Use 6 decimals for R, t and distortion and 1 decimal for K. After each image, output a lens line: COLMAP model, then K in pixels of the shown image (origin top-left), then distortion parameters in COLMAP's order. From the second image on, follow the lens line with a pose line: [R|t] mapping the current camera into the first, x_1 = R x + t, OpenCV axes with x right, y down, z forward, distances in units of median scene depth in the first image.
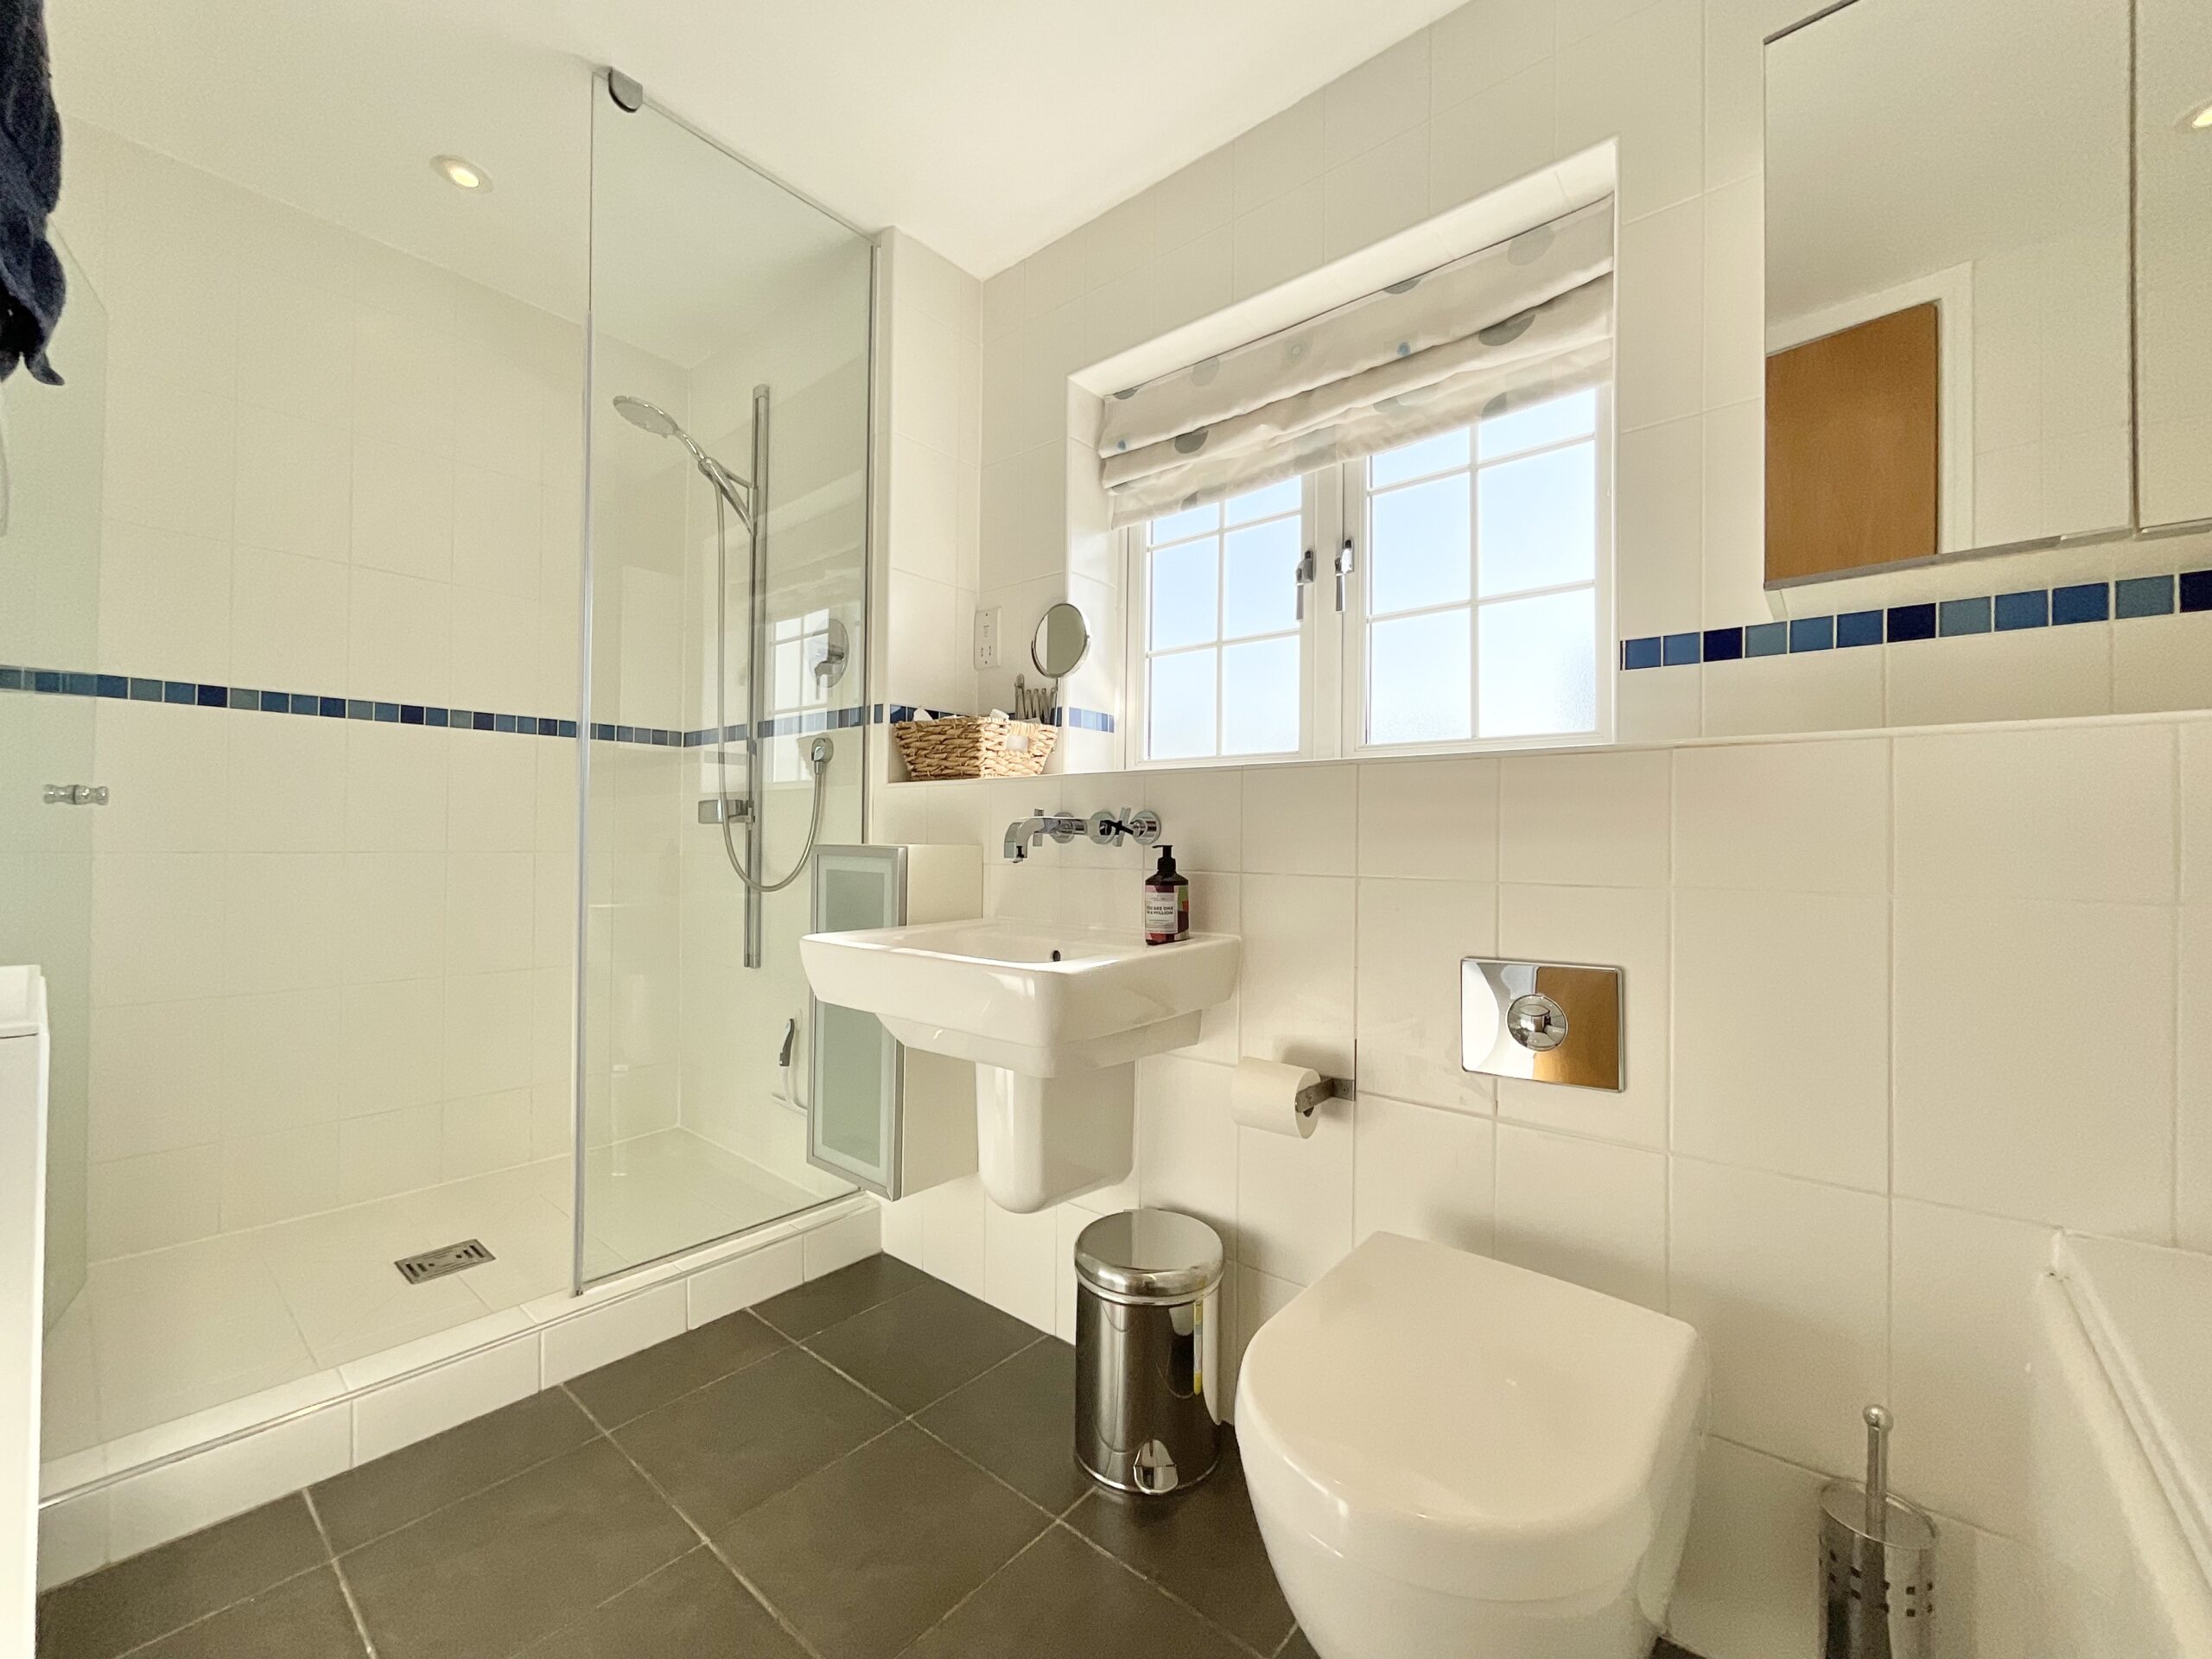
lens RADIAL K [[893.2, 0, 1107.8], [0, 893.2, 830.6], [0, 0, 1]] dist [-0.003739, -0.000229]
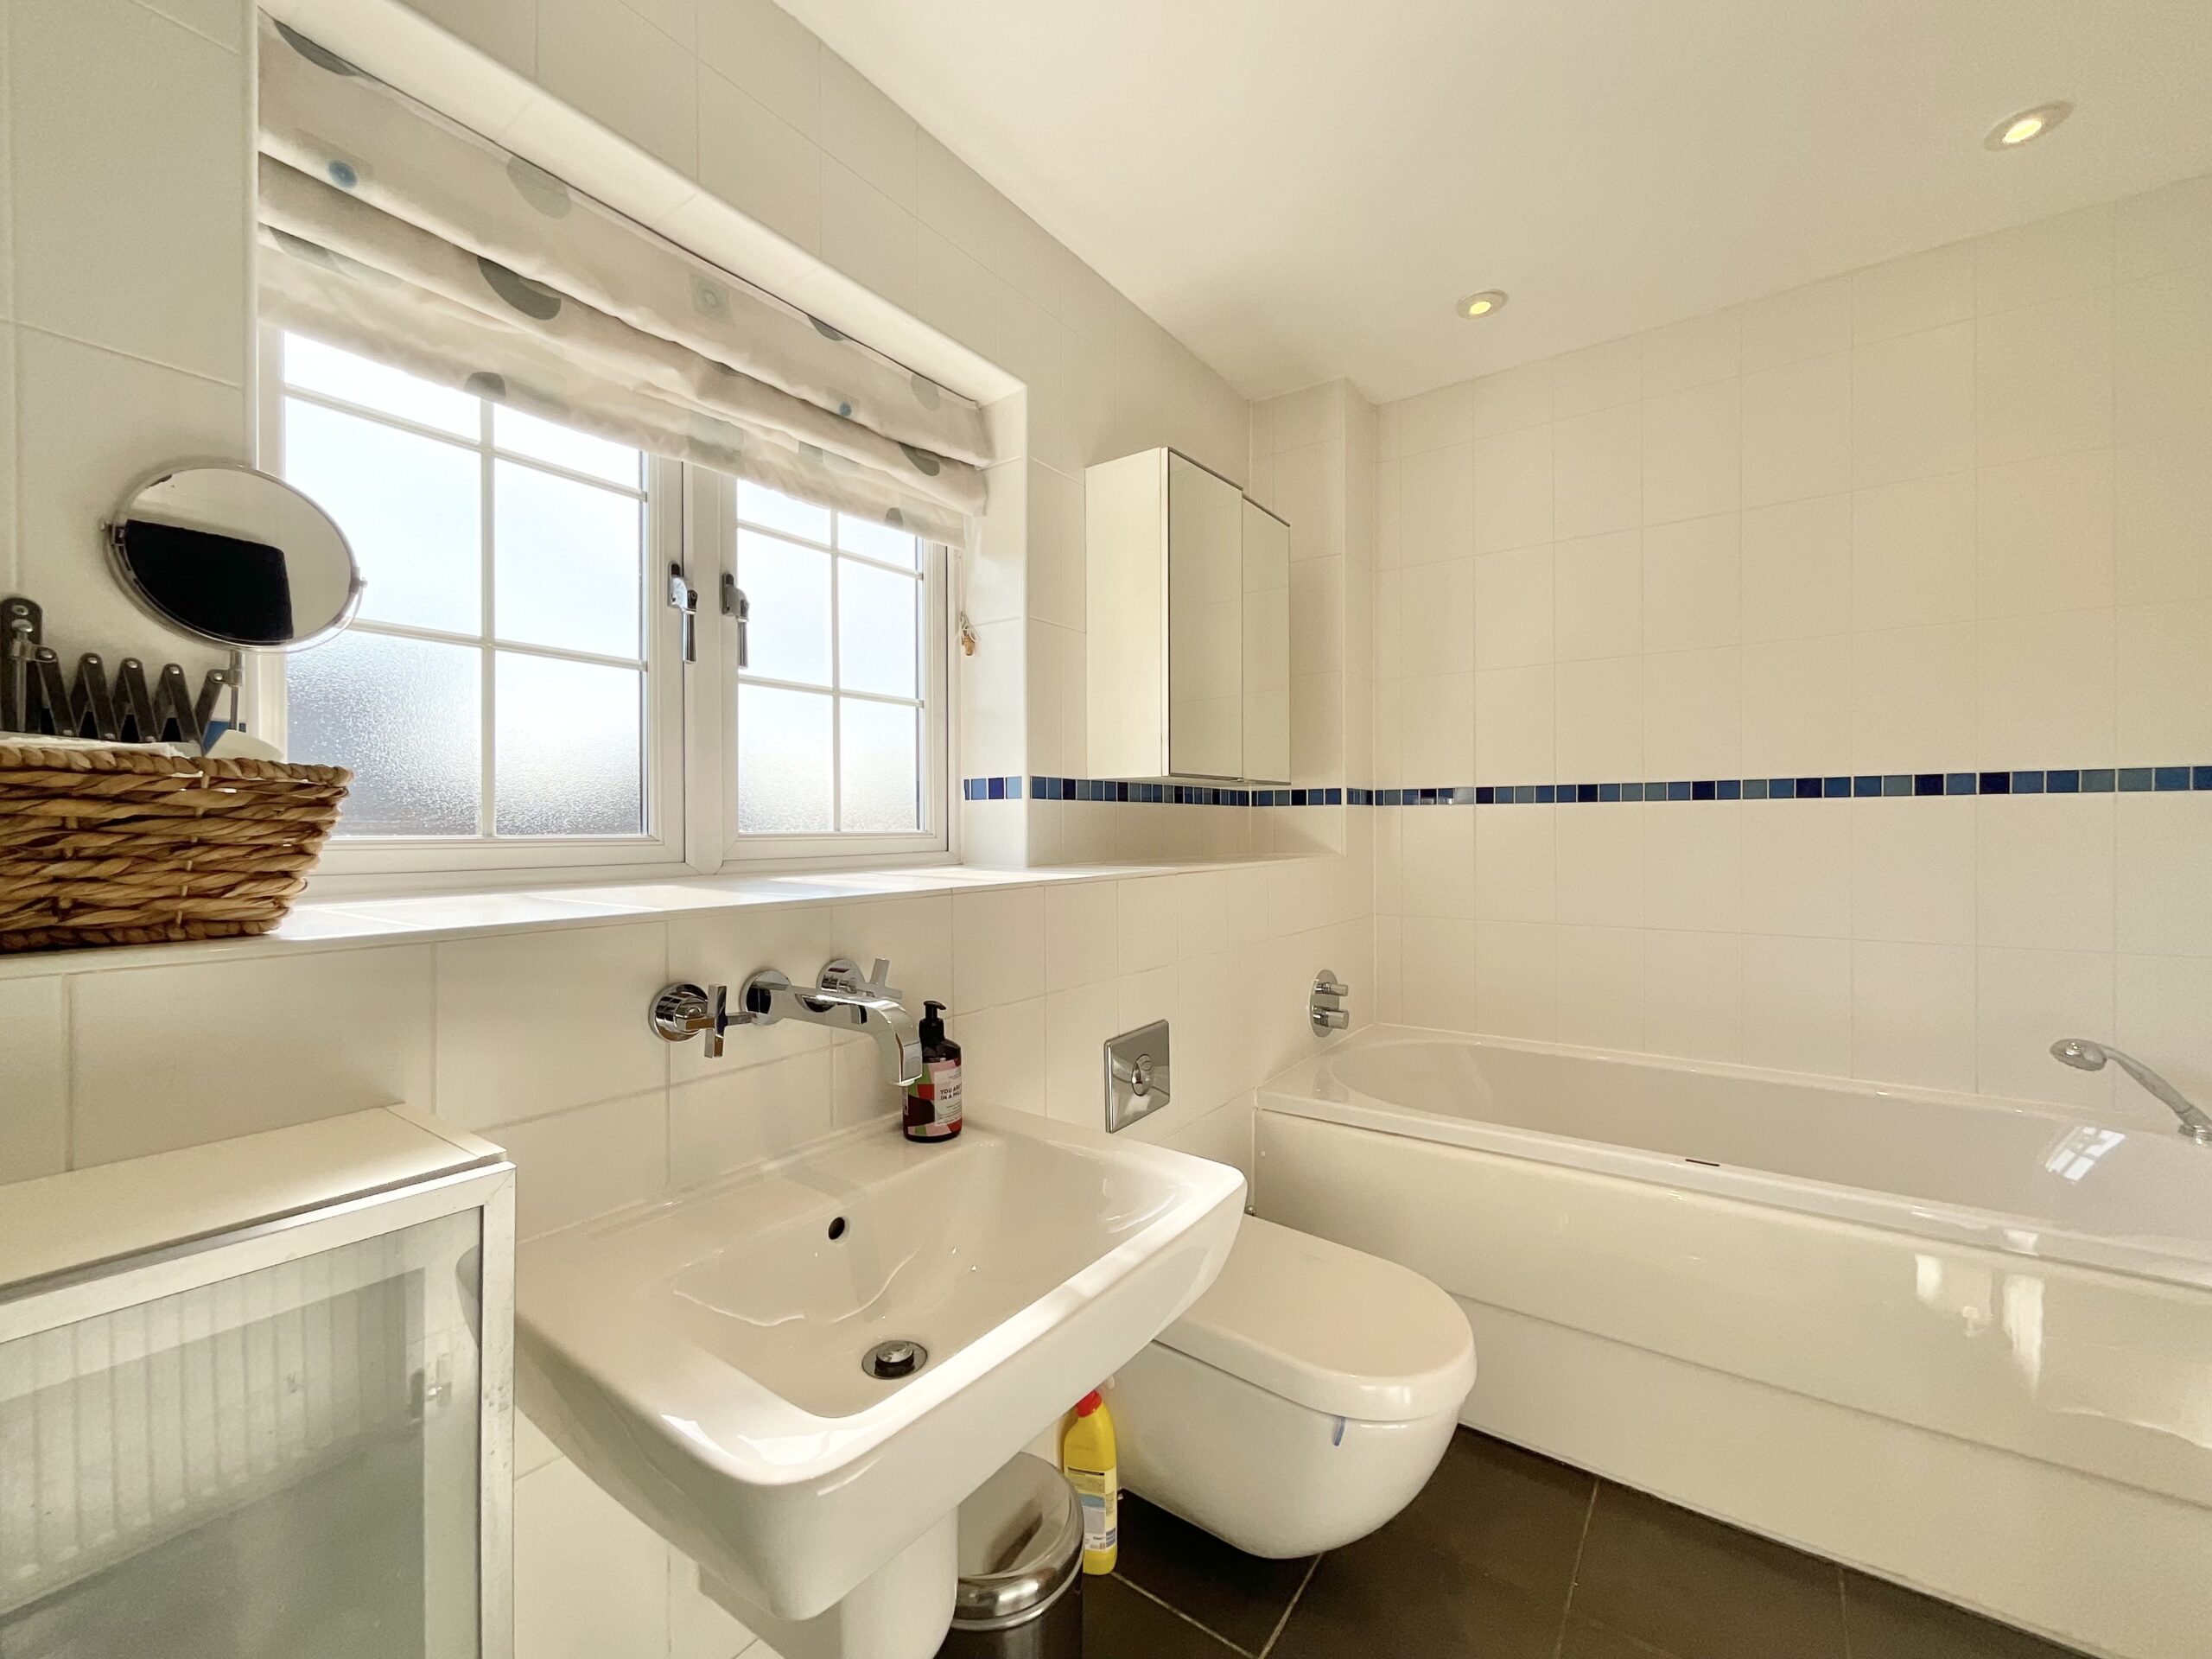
lens RADIAL K [[893.2, 0, 1107.8], [0, 893.2, 830.6], [0, 0, 1]] dist [-0.003739, -0.000229]
pose [[-0.073376, -0.009643, 0.997258, -0.566107], [-0.000982, 0.999953, 0.009597, -0.110465], [-0.997304, -0.000275, -0.073382, 0.750796]]
